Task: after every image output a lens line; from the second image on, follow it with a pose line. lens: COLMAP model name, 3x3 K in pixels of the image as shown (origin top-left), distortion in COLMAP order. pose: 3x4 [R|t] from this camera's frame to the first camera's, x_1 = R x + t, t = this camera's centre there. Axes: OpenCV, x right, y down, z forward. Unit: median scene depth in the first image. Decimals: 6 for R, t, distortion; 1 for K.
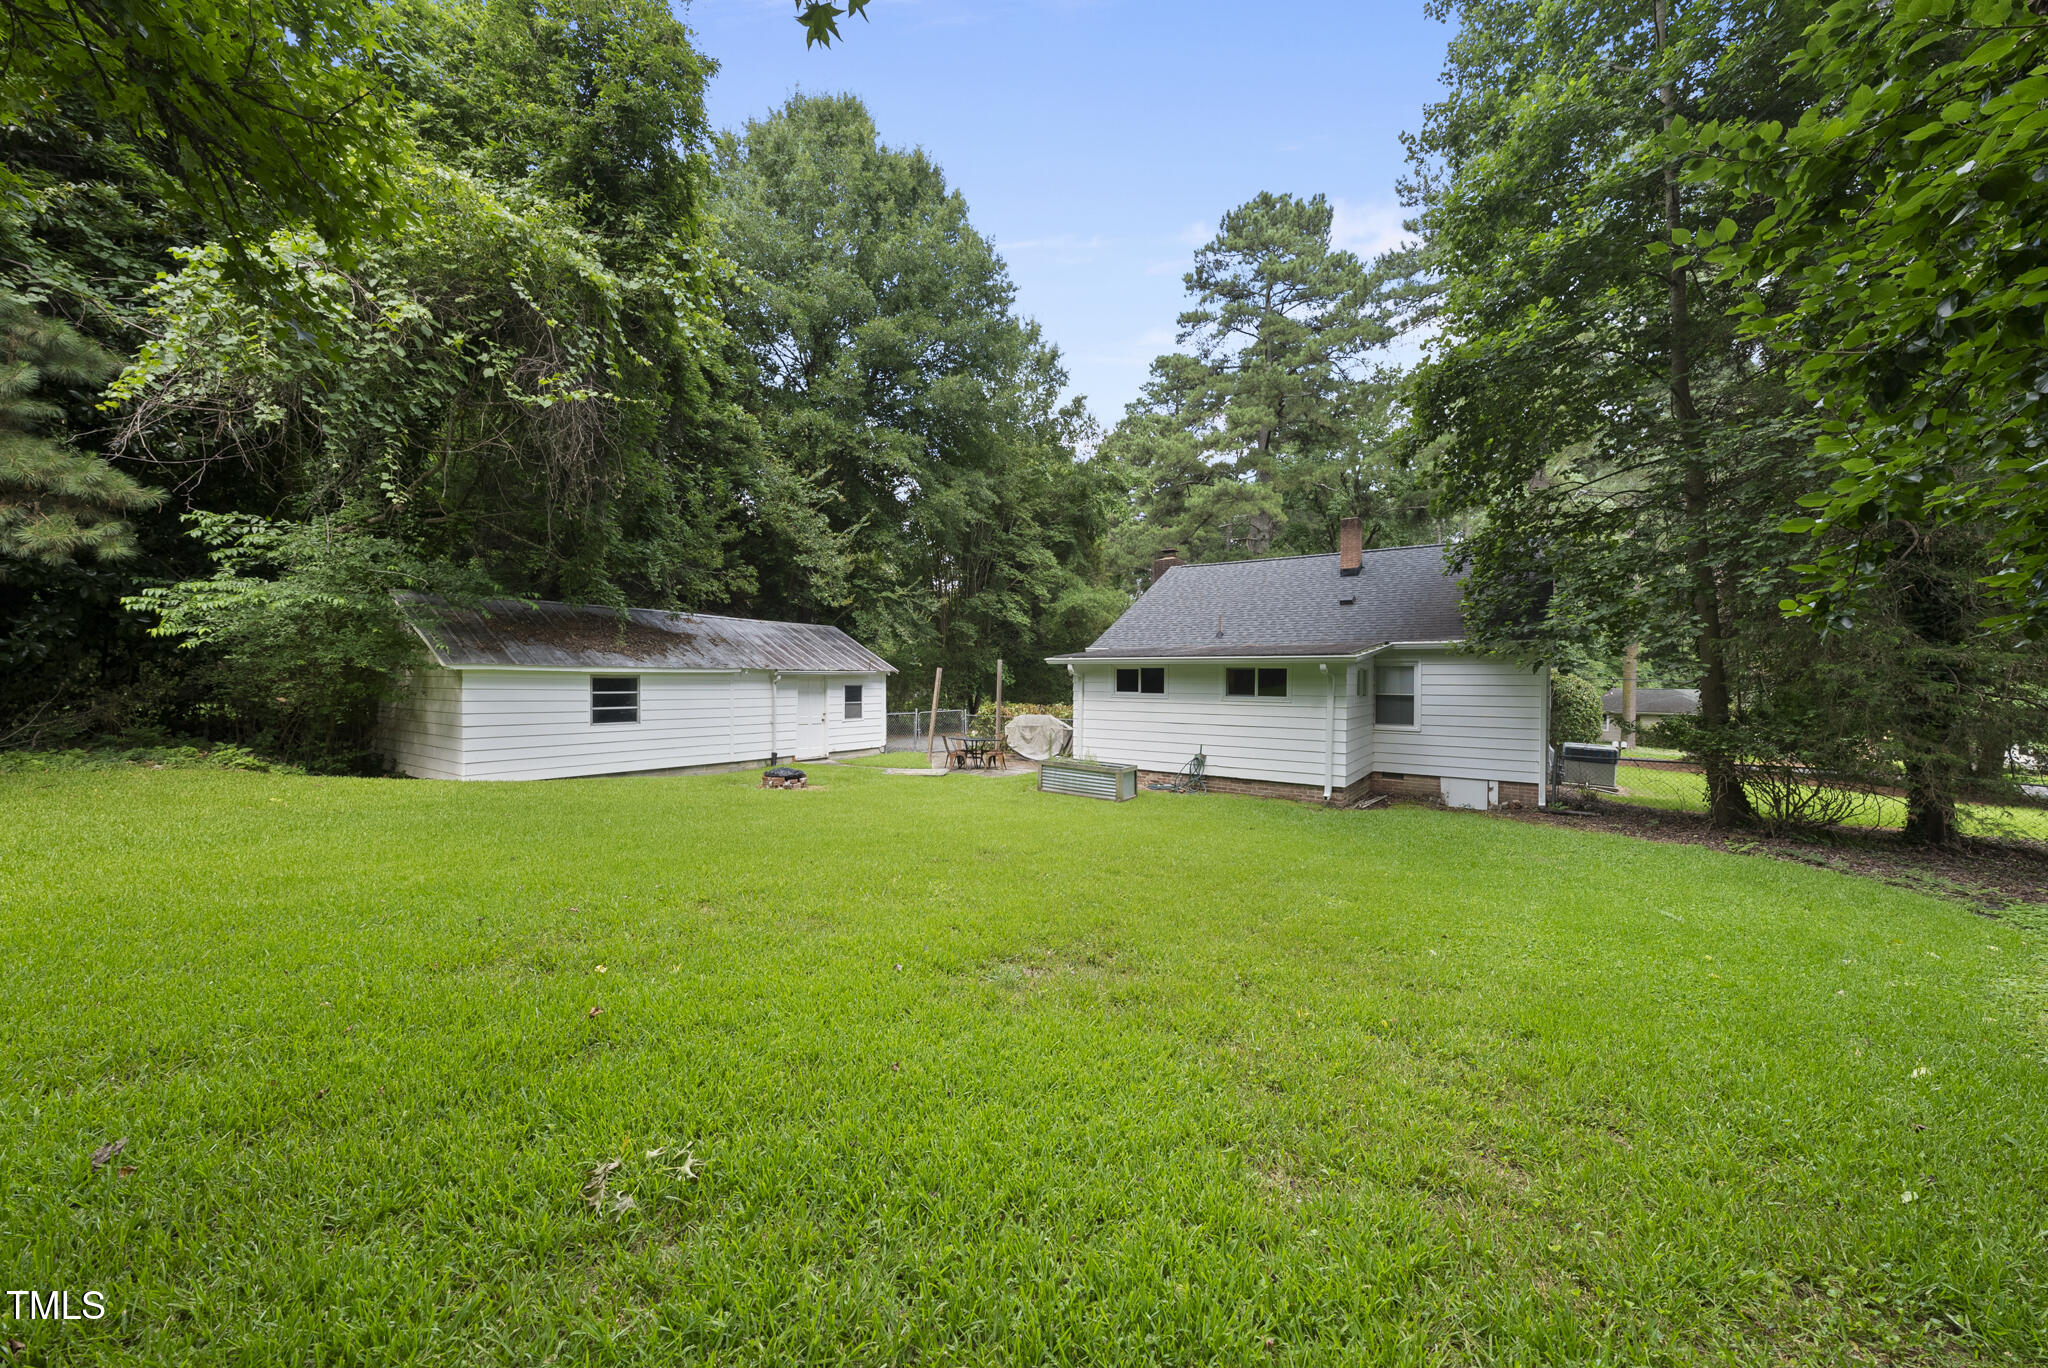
lens RADIAL K [[755.6, 0, 1026.3], [0, 755.6, 682.0], [0, 0, 1]] dist [0.000491, 0.000036]
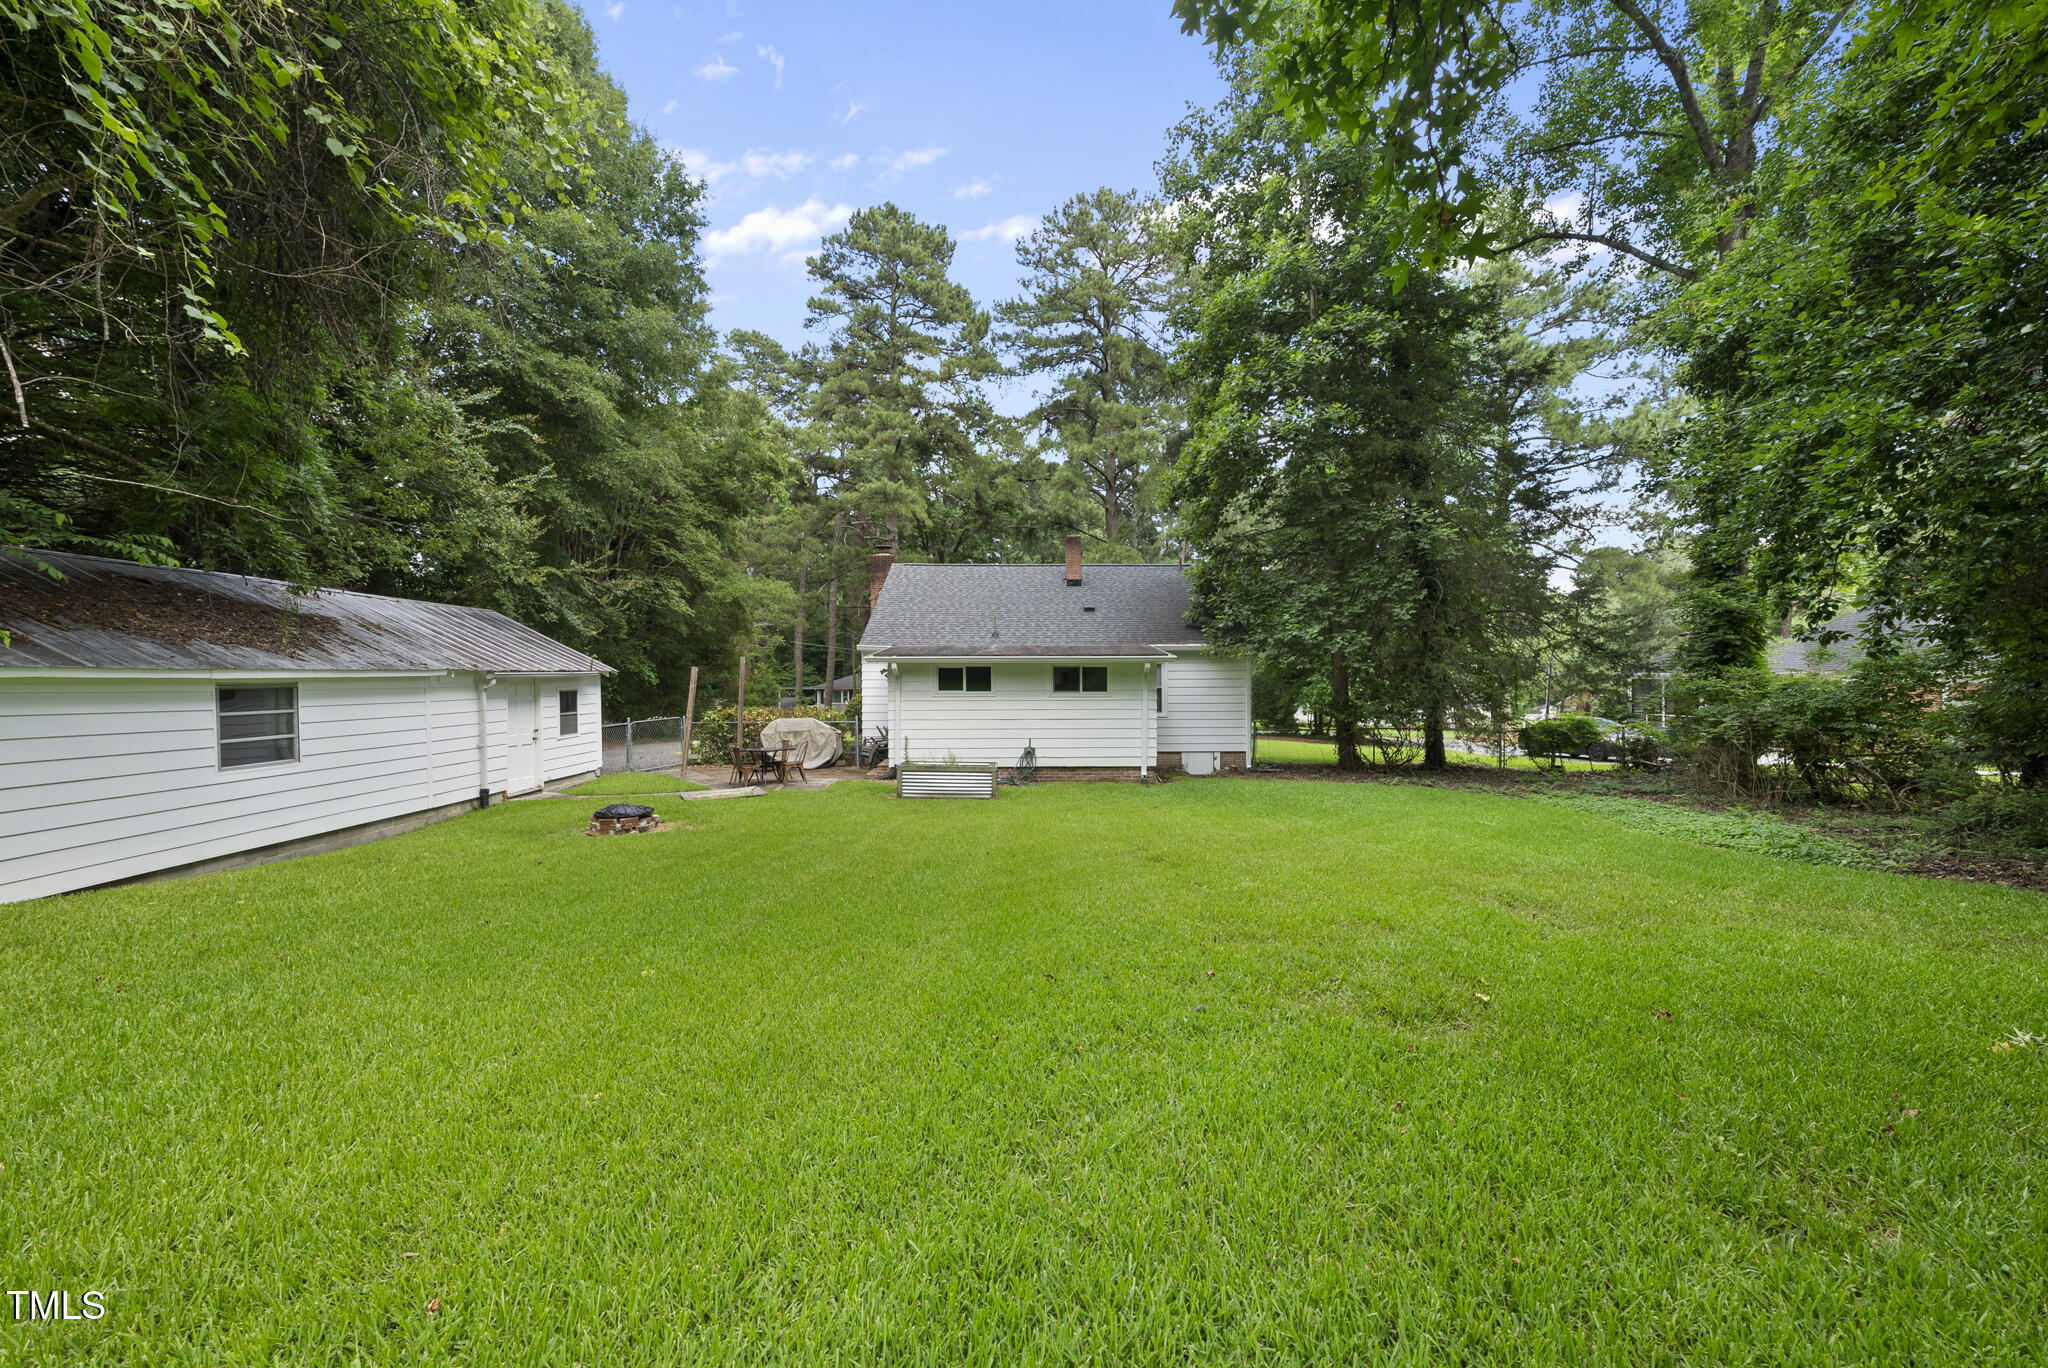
lens RADIAL K [[755.6, 0, 1026.0], [0, 755.6, 680.7], [0, 0, 1]] dist [0.000491, 0.000036]
pose [[0.796421, -0.016601, 0.604515, -0.354459], [0.012360, 0.999861, 0.011174, -0.009162], [-0.604617, -0.001427, 0.796515, 0.128822]]
